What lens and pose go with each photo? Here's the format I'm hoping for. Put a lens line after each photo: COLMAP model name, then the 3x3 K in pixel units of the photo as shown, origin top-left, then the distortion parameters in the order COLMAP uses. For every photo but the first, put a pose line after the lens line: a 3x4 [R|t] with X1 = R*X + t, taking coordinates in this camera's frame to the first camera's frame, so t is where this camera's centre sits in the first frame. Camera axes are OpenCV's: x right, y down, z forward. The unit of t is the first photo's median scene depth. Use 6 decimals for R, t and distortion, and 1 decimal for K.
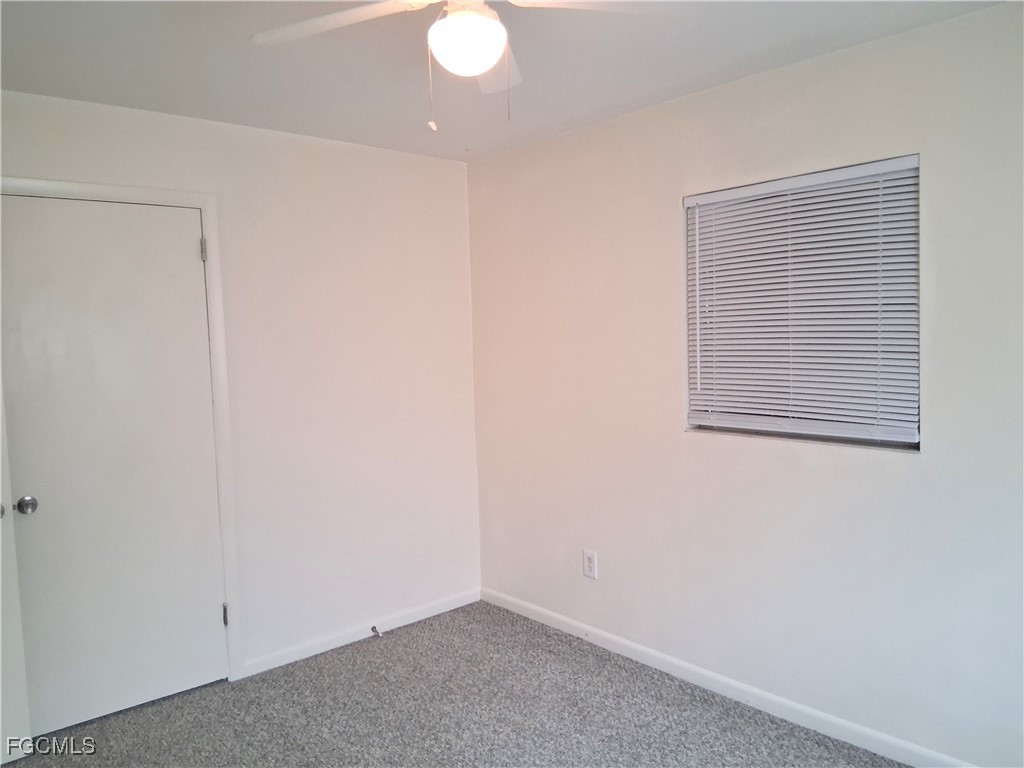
lens RADIAL K [[784.3, 0, 512.0], [0, 784.3, 384.0], [0, 0, 1]] dist [0.147392, -0.230935]
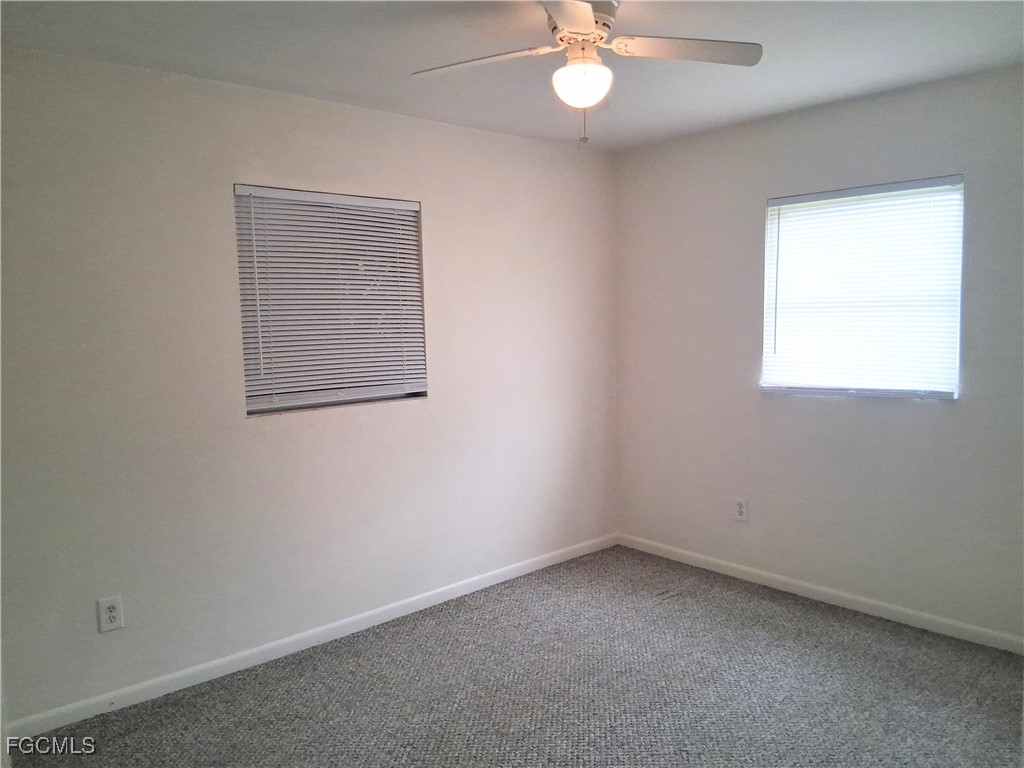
lens RADIAL K [[784.3, 0, 512.0], [0, 784.3, 384.0], [0, 0, 1]] dist [0.147392, -0.230935]
pose [[-0.014946, -0.062294, 0.997946, -0.807110], [0.090915, 0.993839, 0.063399, -0.016991], [-0.995747, 0.091675, -0.009191, 0.684448]]
